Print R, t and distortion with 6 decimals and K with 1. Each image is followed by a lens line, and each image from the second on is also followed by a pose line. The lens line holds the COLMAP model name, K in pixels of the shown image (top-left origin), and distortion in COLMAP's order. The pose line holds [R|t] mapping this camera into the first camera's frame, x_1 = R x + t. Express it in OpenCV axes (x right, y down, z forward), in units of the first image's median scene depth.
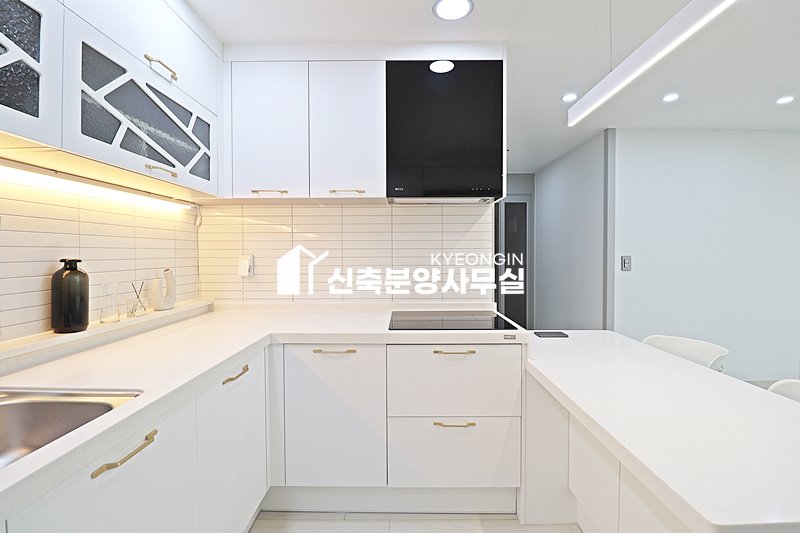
lens RADIAL K [[370.5, 0, 401.8], [0, 370.5, 259.6], [0, 0, 1]] dist [0.002341, -0.014831]
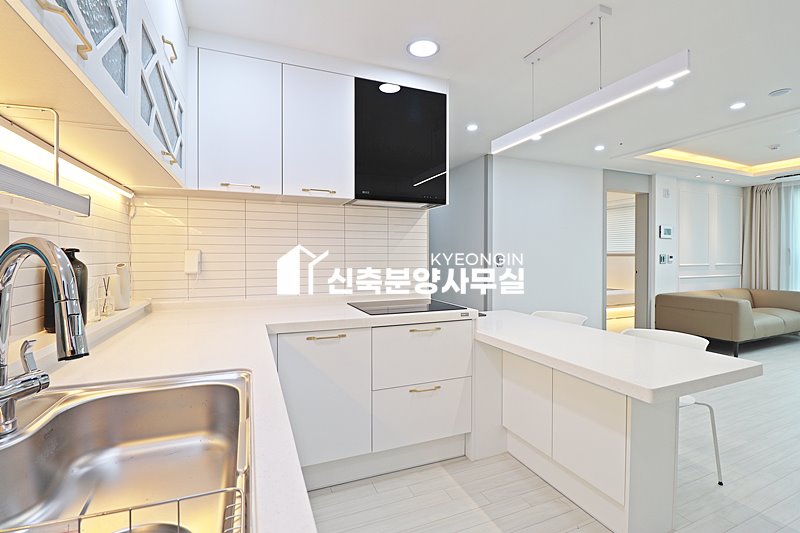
lens RADIAL K [[370.5, 0, 401.8], [0, 370.5, 259.6], [0, 0, 1]] dist [0.002341, -0.014831]
pose [[0.921823, -0.000798, 0.387610, -0.342806], [0.004791, 0.999945, -0.009336, 0.025945], [-0.387582, 0.010464, 0.921776, -0.081960]]
